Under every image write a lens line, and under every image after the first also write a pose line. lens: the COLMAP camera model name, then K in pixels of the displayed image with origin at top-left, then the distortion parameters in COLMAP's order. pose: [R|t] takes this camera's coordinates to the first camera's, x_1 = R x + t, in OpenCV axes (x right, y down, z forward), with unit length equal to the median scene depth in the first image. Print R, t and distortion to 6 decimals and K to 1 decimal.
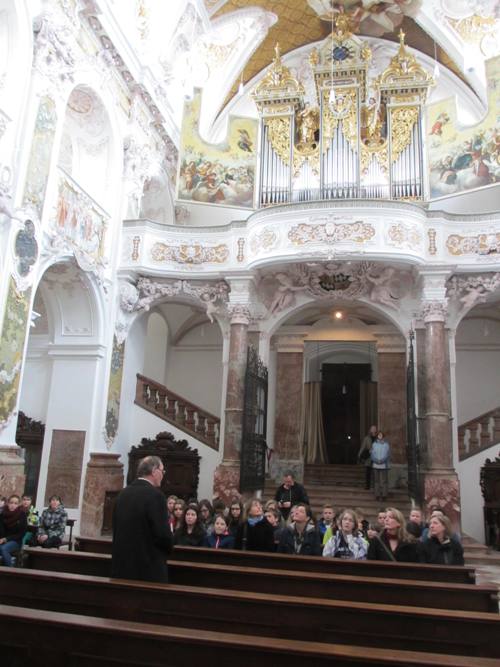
lens RADIAL K [[549.7, 0, 248.0], [0, 549.7, 335.9], [0, 0, 1]] dist [-0.041244, 0.001831]
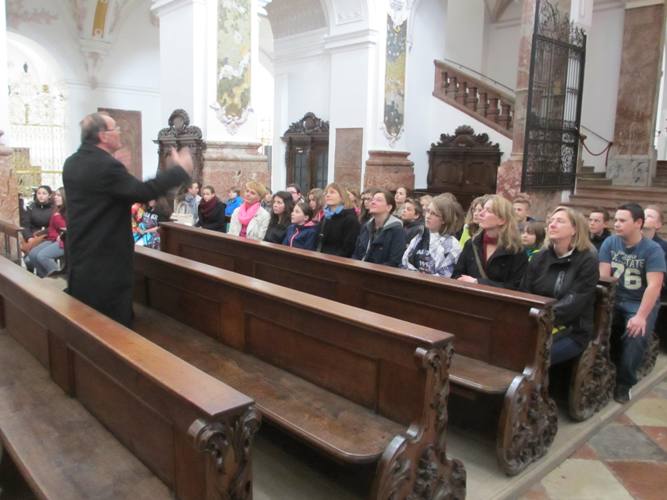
lens RADIAL K [[549.7, 0, 334.5], [0, 549.7, 251.4], [0, 0, 1]] dist [-0.041244, 0.001831]
pose [[0.829557, 0.067199, -0.554364, 0.189897], [0.136830, 0.938009, 0.318458, 0.063507], [0.541399, -0.340033, 0.768937, 0.169424]]
